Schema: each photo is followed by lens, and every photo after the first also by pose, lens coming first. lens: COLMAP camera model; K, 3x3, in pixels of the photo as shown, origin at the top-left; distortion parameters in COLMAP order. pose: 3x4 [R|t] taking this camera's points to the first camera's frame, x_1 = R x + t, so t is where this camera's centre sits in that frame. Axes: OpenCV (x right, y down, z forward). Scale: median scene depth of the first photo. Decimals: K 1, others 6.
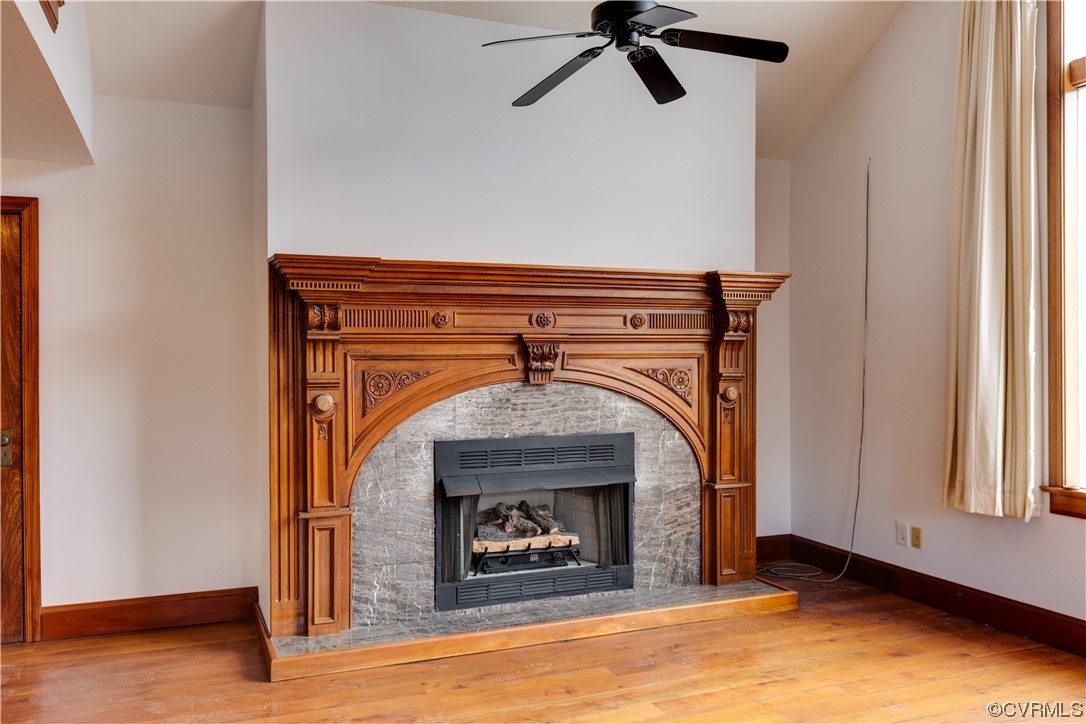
lens RADIAL K [[885.7, 0, 545.2], [0, 885.7, 358.2], [0, 0, 1]] dist [0.002032, 0.000853]
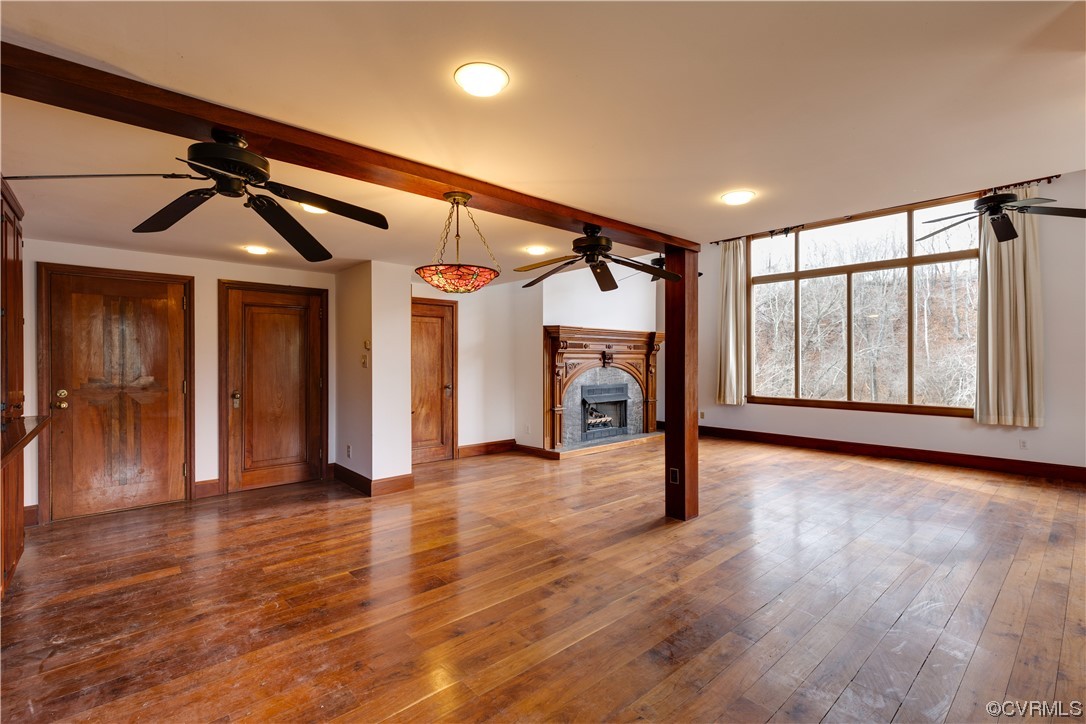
lens RADIAL K [[491.5, 0, 543.8], [0, 491.5, 359.9], [0, 0, 1]] dist [0.000666, -0.000227]
pose [[0.940490, 0.004015, 0.339798, -0.801533], [-0.001695, 0.999973, -0.007124, 0.016007], [-0.339818, 0.006124, 0.940471, -0.533929]]
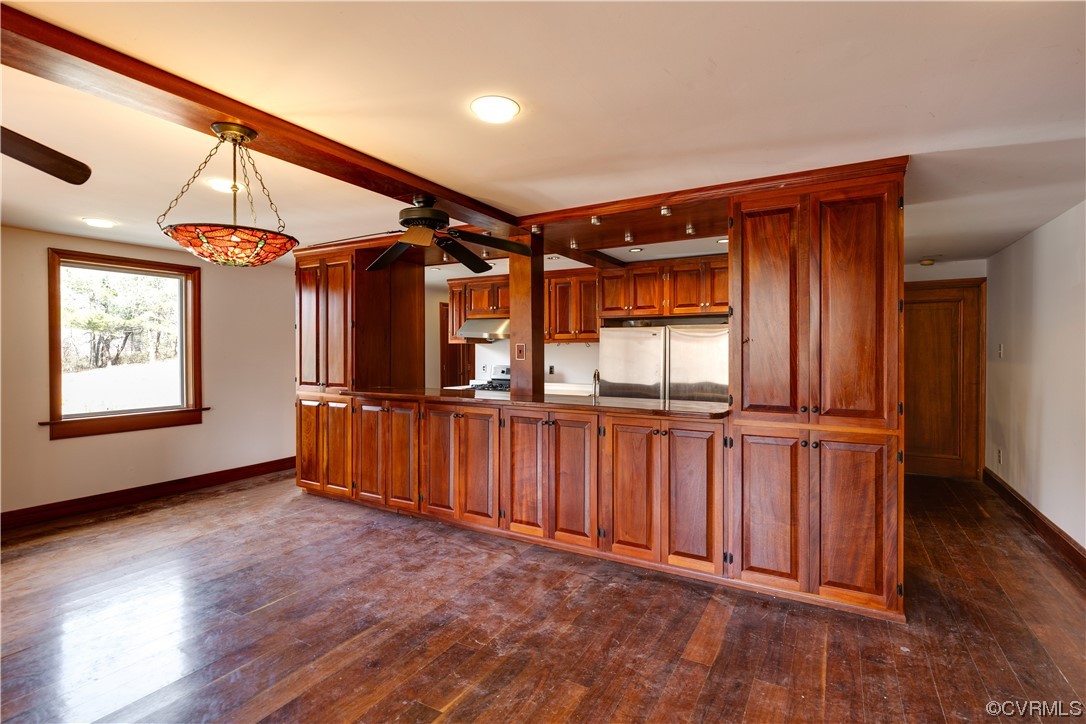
lens RADIAL K [[513.6, 0, 539.6], [0, 513.6, 352.4], [0, 0, 1]] dist [-0.001092, -0.000216]
pose [[-0.785258, 0.009873, -0.619090, -0.622756], [0.000380, 0.999880, 0.015464, 0.001377], [0.619168, 0.011908, -0.785168, 0.607275]]
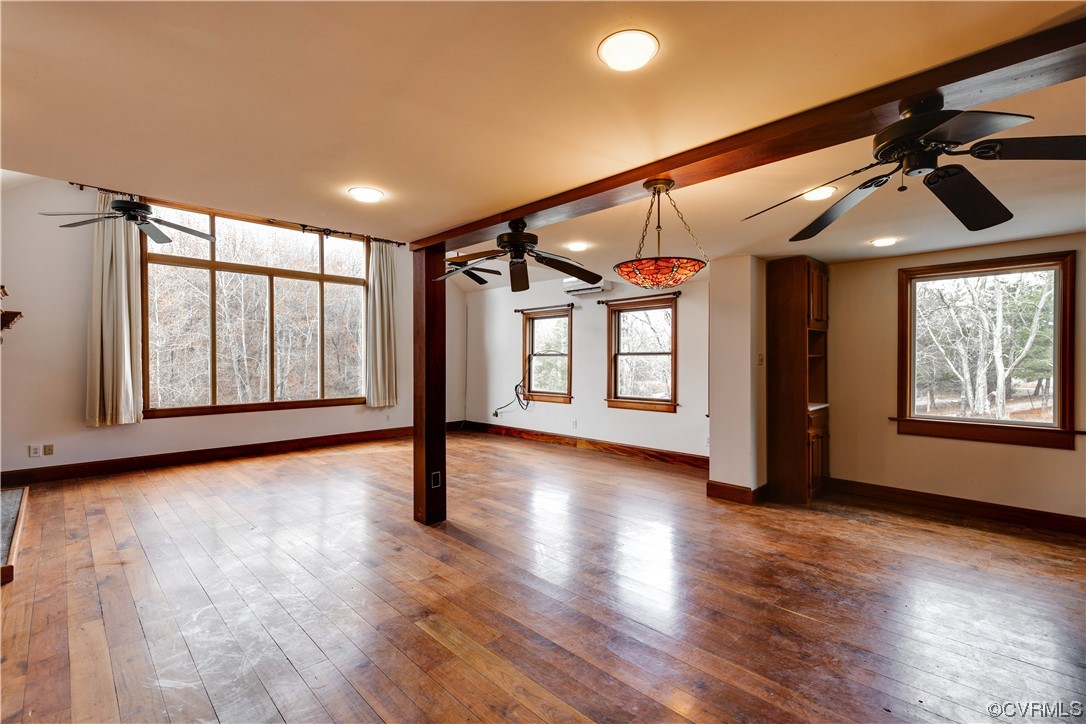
lens RADIAL K [[487.4, 0, 547.2], [0, 487.4, 361.1], [0, 0, 1]] dist [0.004324, -0.000695]
pose [[-0.393672, 0.003578, 0.919244, -1.164512], [0.010926, 0.999940, 0.000787, 0.010875], [-0.919186, 0.010353, -0.393687, 0.421624]]
